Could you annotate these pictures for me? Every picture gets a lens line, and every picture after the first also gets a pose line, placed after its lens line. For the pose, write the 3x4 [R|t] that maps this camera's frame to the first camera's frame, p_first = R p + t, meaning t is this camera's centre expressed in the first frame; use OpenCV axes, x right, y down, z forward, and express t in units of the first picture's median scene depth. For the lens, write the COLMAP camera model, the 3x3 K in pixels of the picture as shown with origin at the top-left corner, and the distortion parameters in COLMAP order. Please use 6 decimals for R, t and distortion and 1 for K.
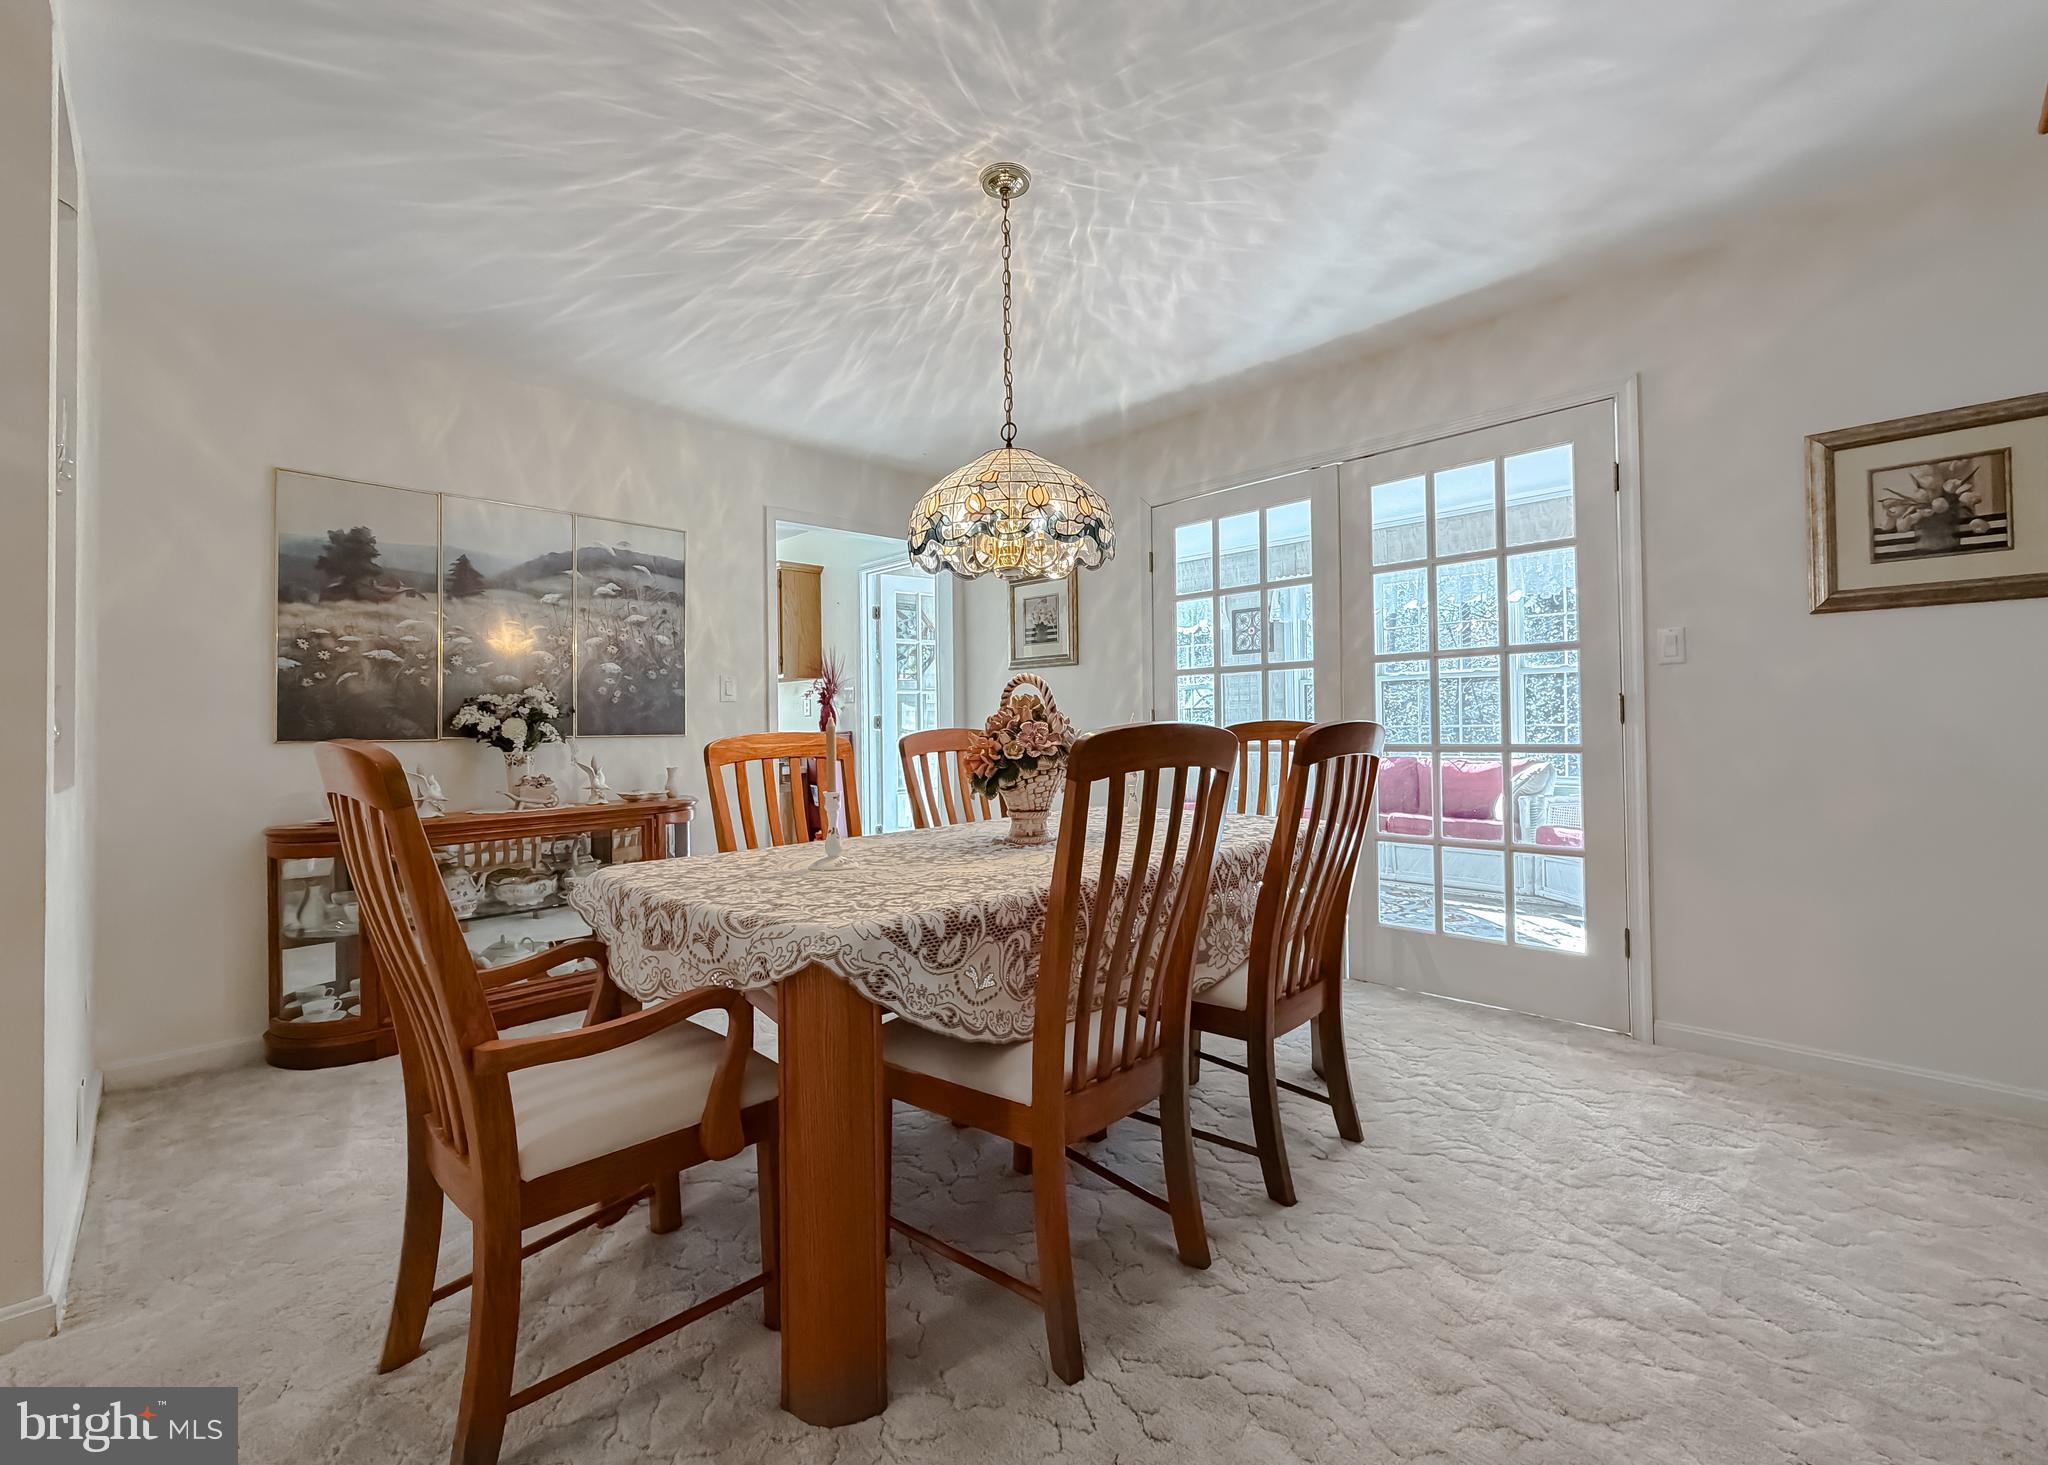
lens RADIAL K [[827.8, 0, 1040.3], [0, 827.8, 718.2], [0, 0, 1]] dist [-0.002211, -0.000044]
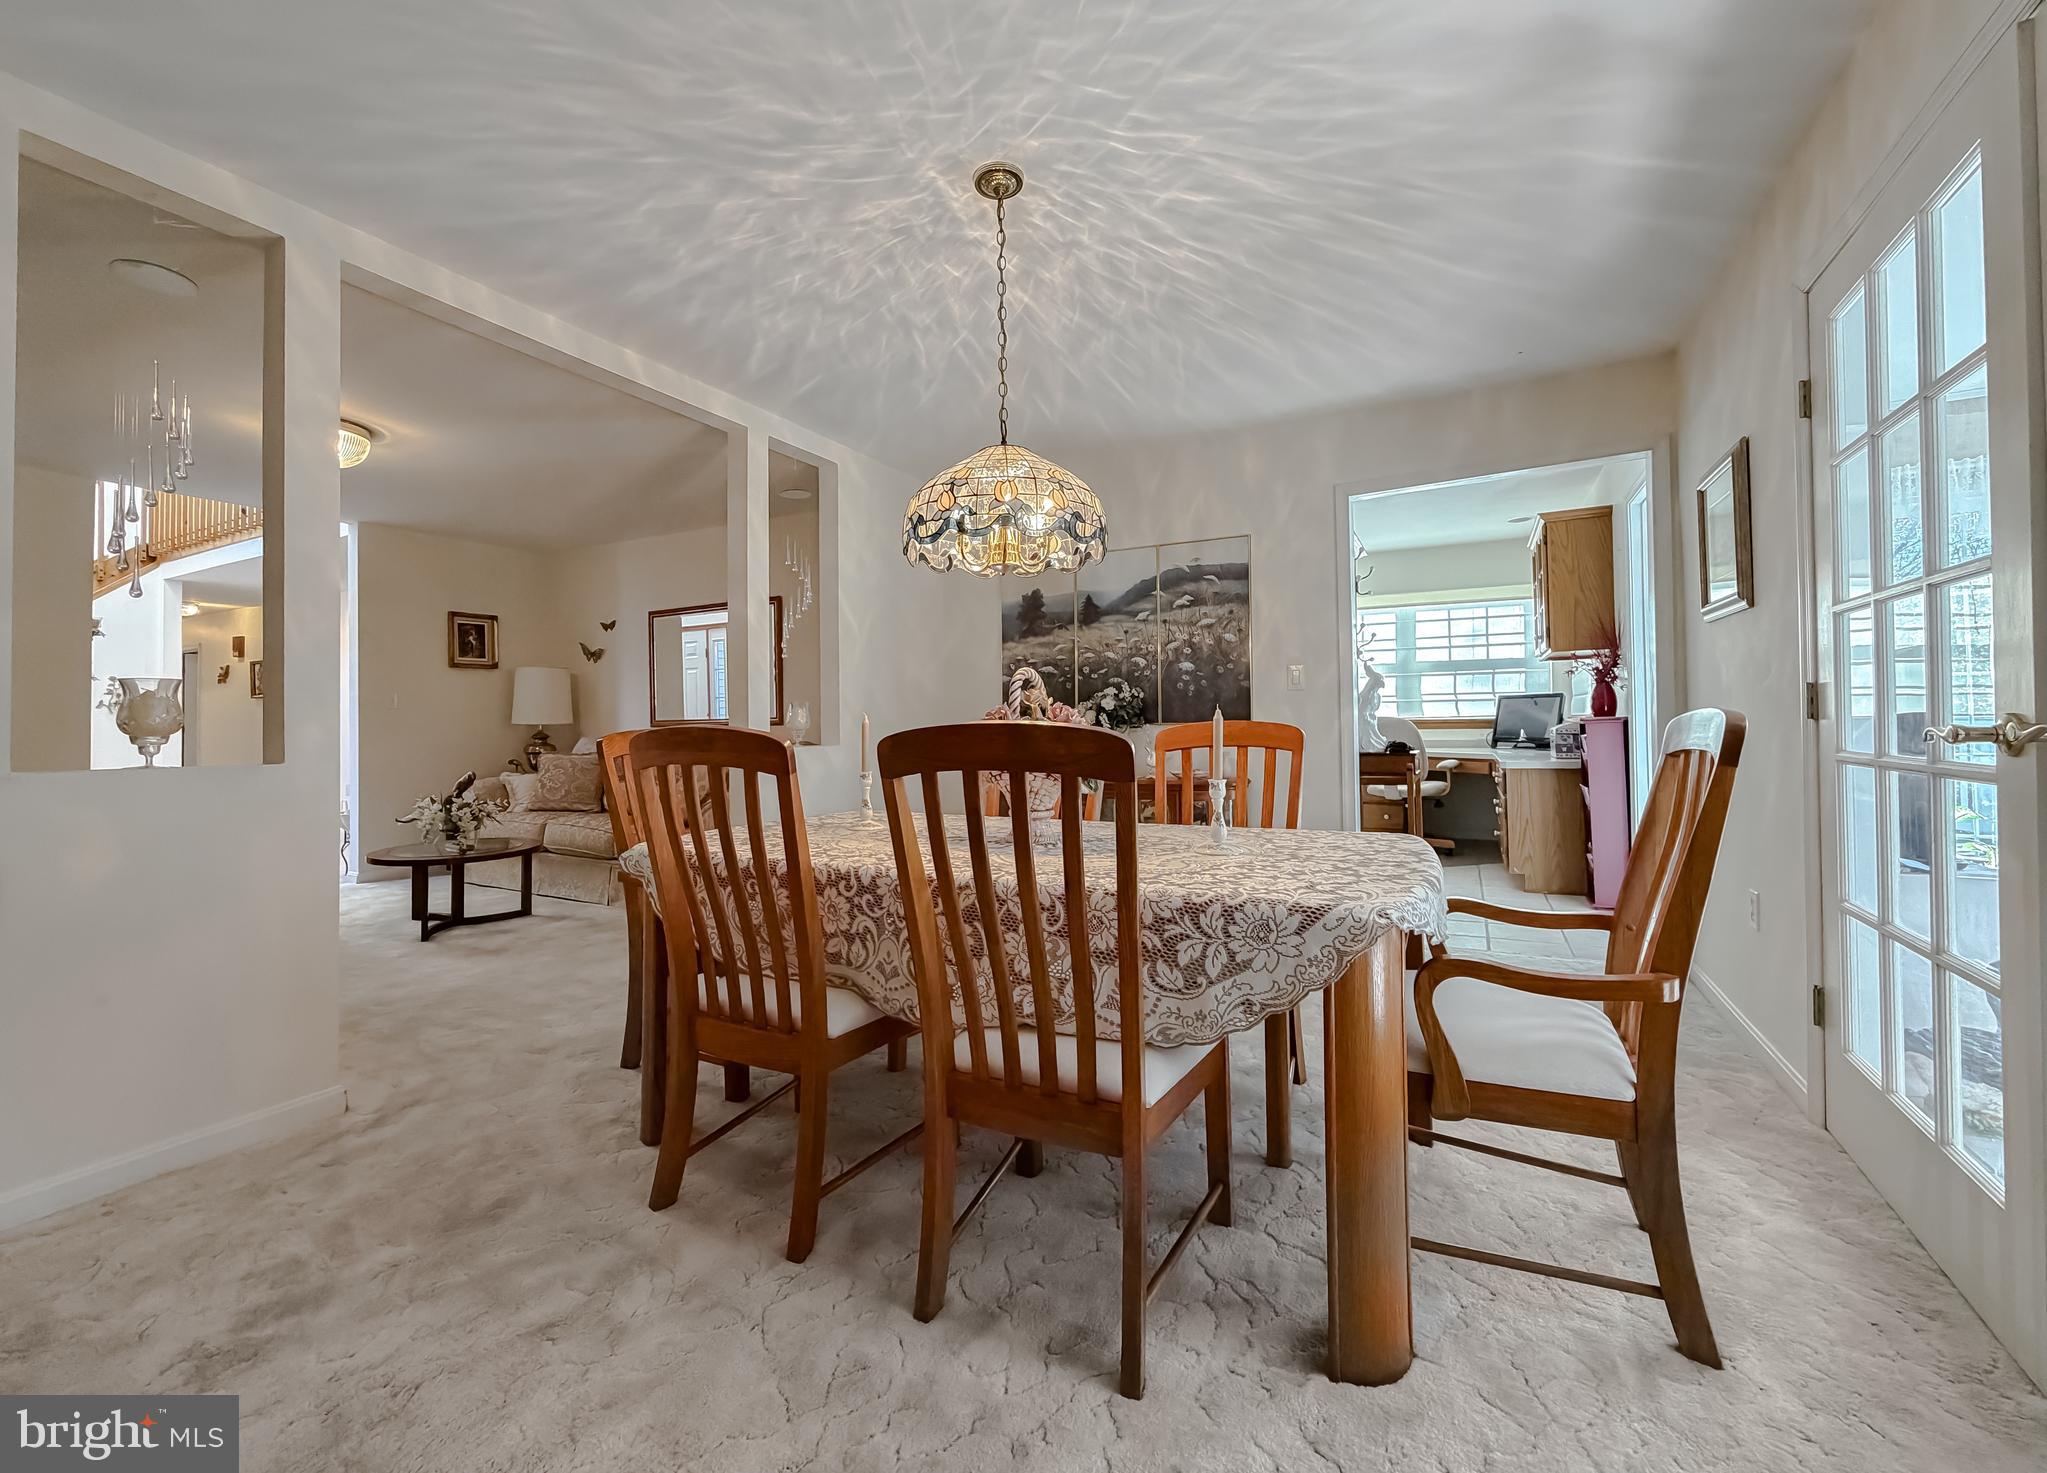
lens RADIAL K [[827.4, 0, 1039.7], [0, 827.4, 722.2], [0, 0, 1]] dist [-0.002211, -0.000044]
pose [[0.301156, 0.009791, -0.953524, 0.653573], [0.018910, 0.999689, 0.016238, -0.003909], [0.953387, -0.022922, 0.300878, 0.507306]]
